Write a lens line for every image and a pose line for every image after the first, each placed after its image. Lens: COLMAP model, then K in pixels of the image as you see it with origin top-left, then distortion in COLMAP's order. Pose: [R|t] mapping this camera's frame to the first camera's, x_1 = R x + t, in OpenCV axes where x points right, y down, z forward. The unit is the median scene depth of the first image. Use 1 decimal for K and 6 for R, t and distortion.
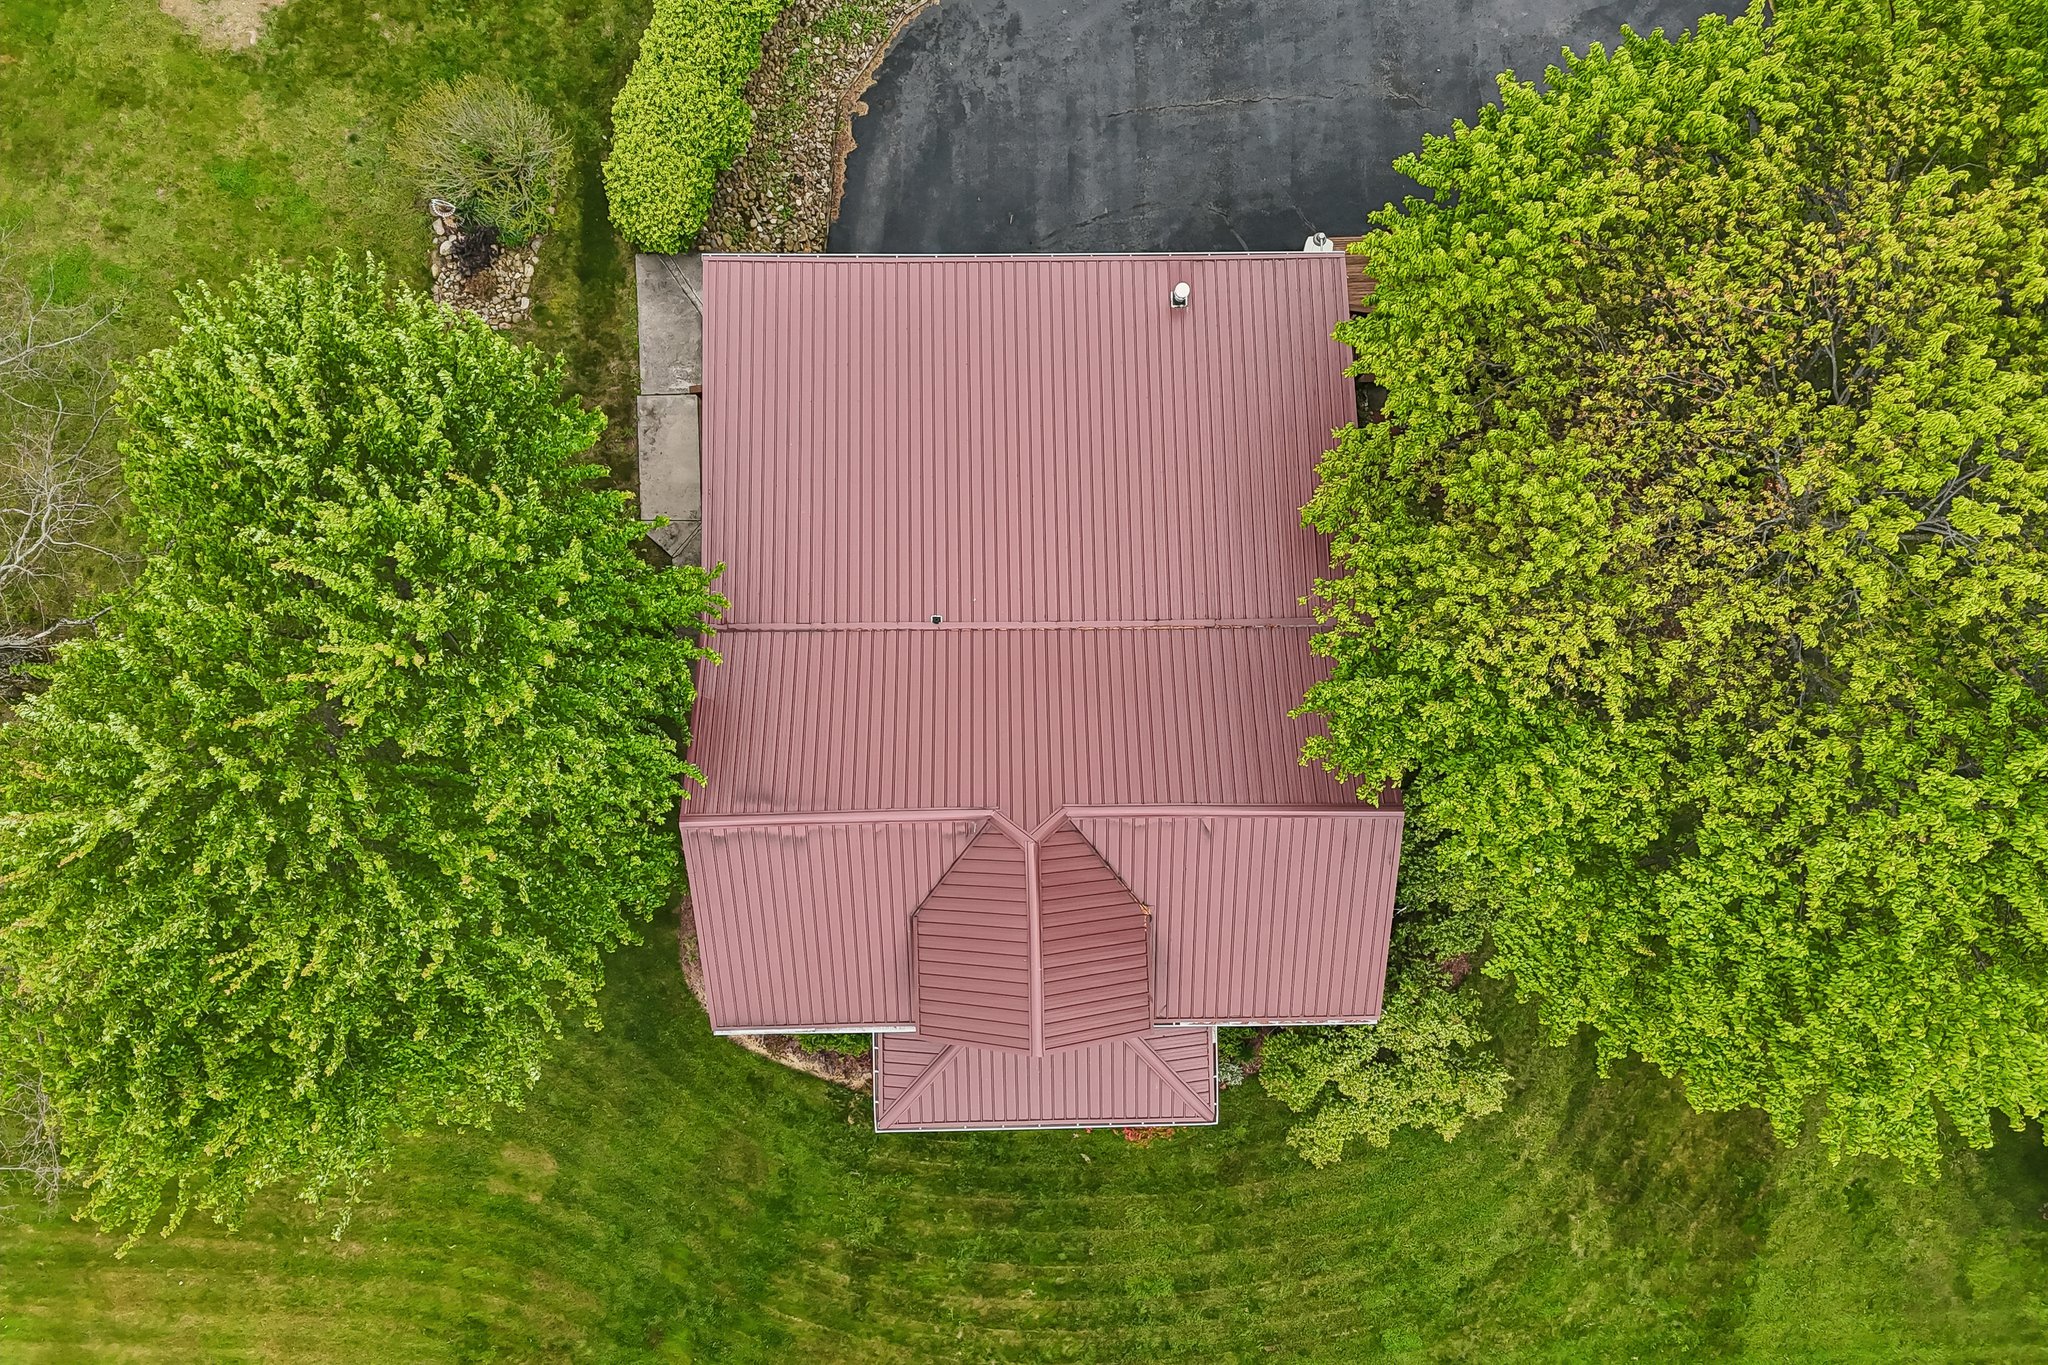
lens RADIAL K [[1488.1, 0, 1016.4], [0, 1488.1, 691.0], [0, 0, 1]] dist [0.081728, -0.084806]
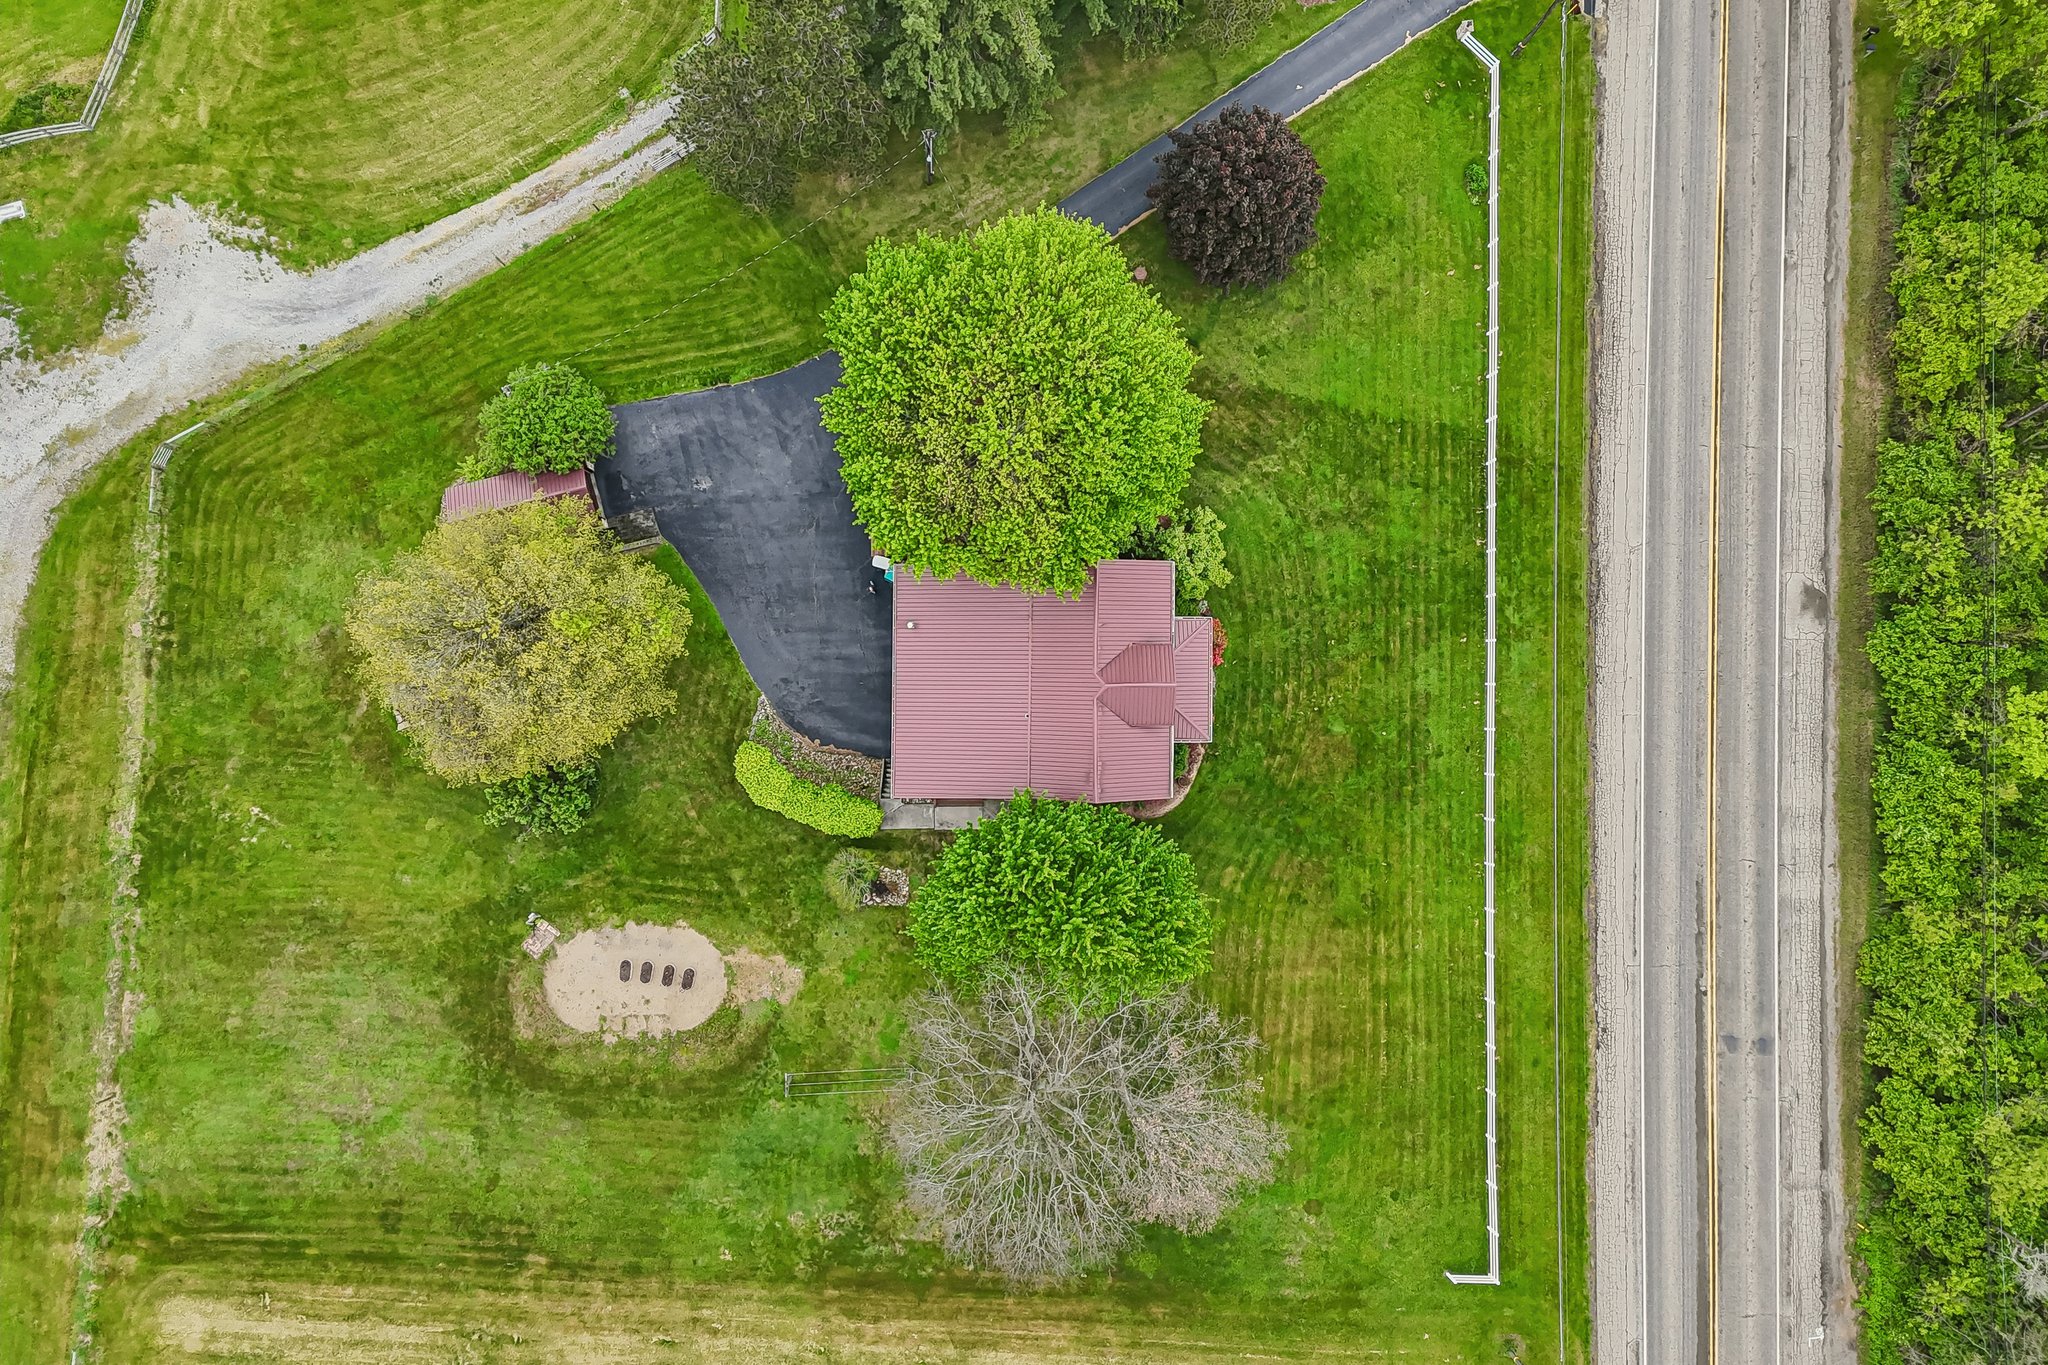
lens RADIAL K [[1488.1, 0, 1034.9], [0, 1488.1, 684.4], [0, 0, 1]] dist [0.081728, -0.084806]
pose [[0.021141, -0.999475, -0.024557, 0.074454], [0.999755, 0.020975, 0.007011, -0.054057], [-0.006492, -0.024700, 0.999674, -1.785615]]
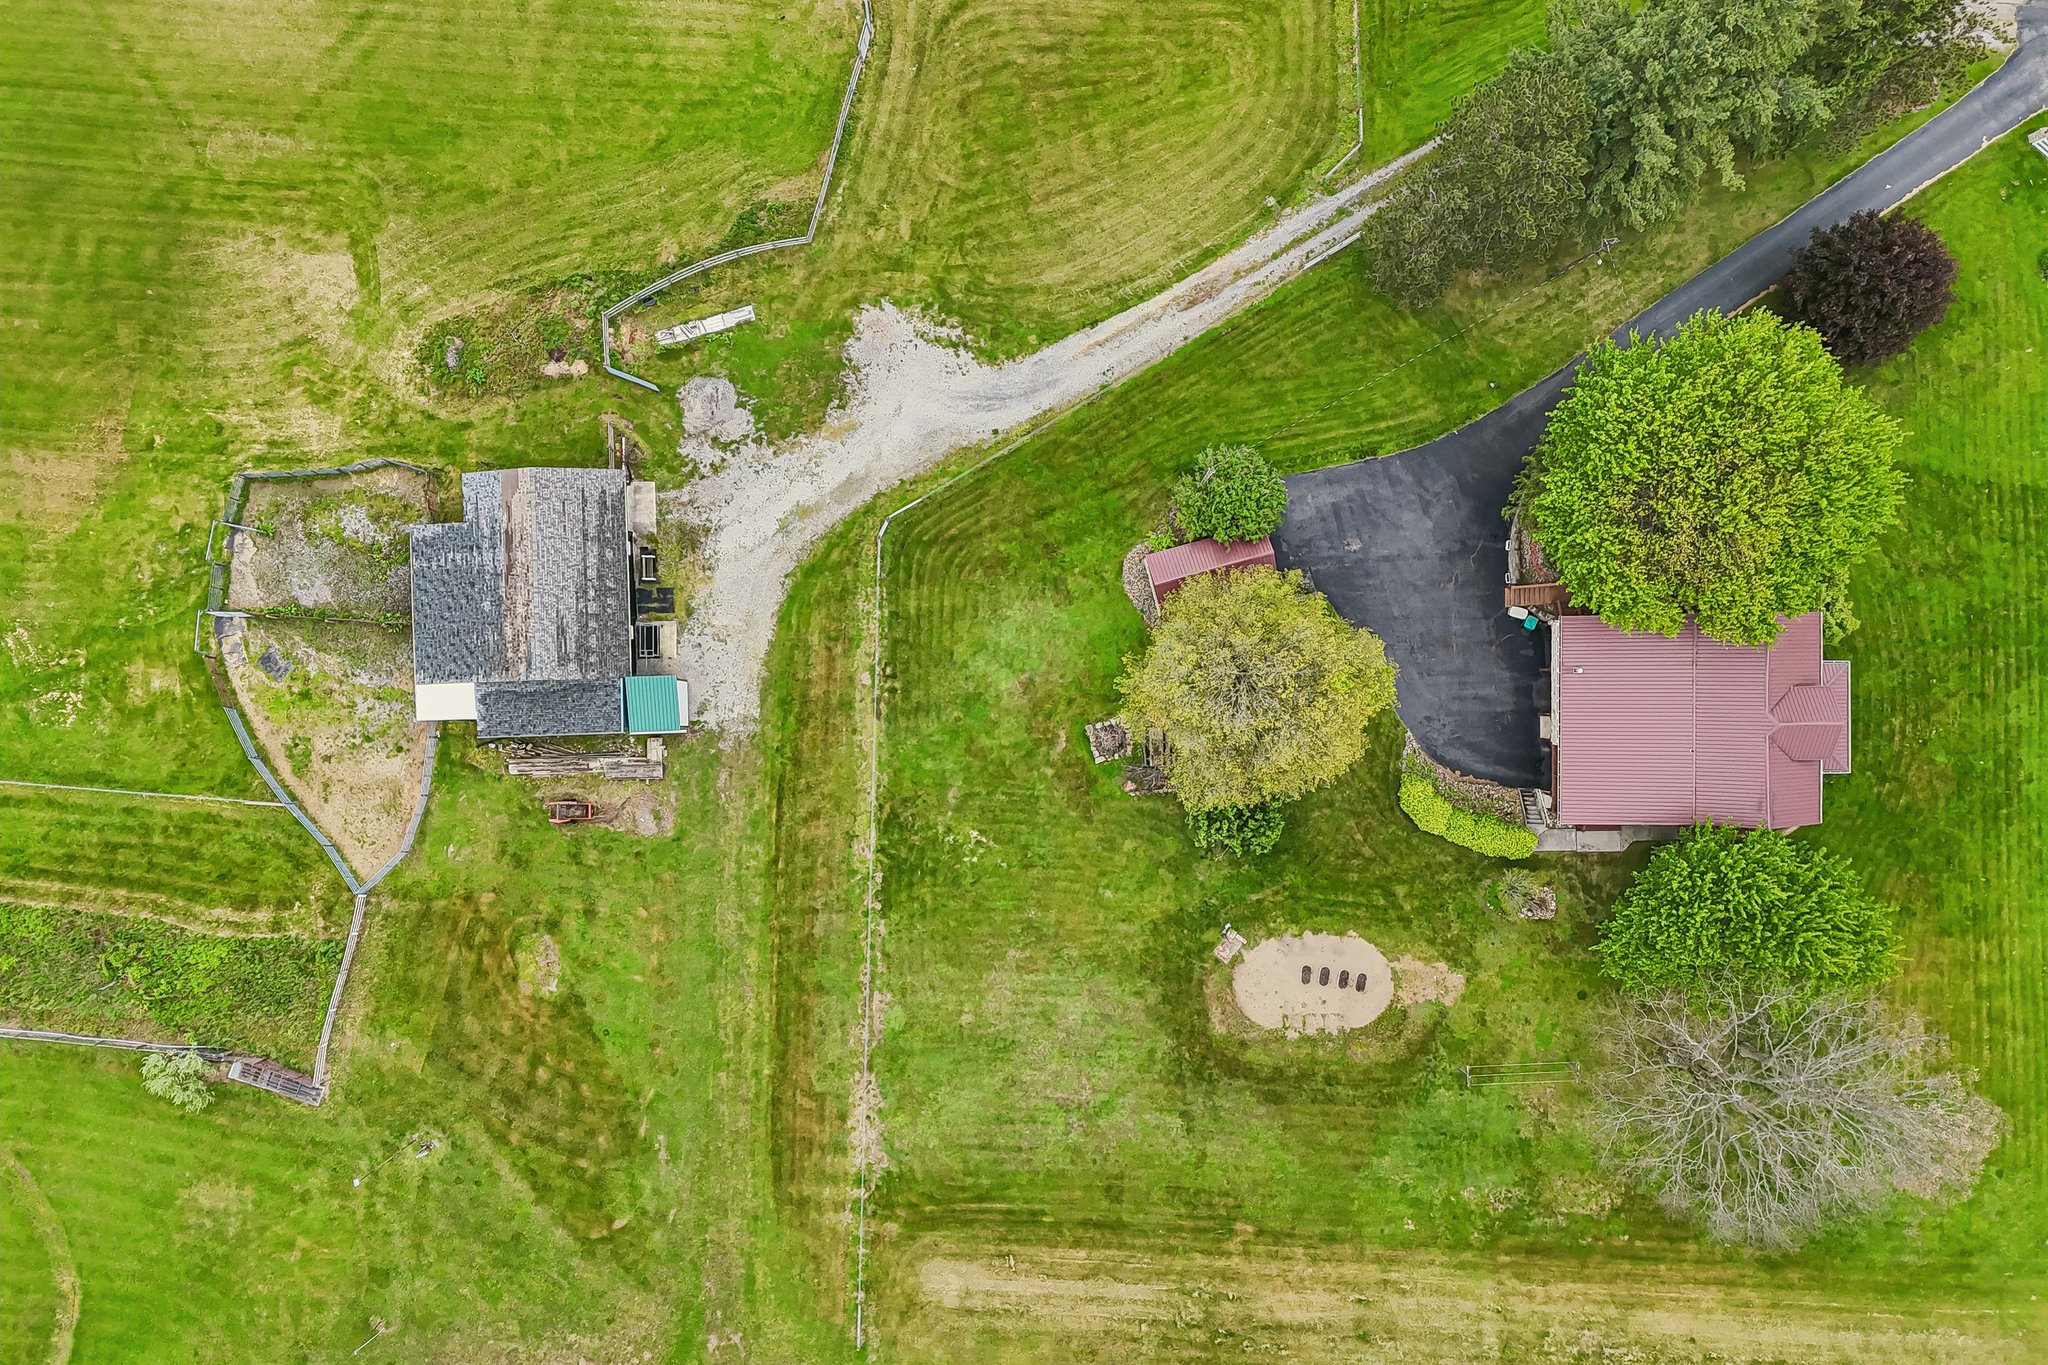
lens RADIAL K [[1488.1, 0, 1029.7], [0, 1488.1, 679.9], [0, 0, 1]] dist [0.081728, -0.084806]
pose [[0.012744, -0.999608, -0.024948, 0.158737], [0.999917, 0.012784, -0.001440, -1.440096], [0.001758, -0.024928, 0.999688, -2.182370]]
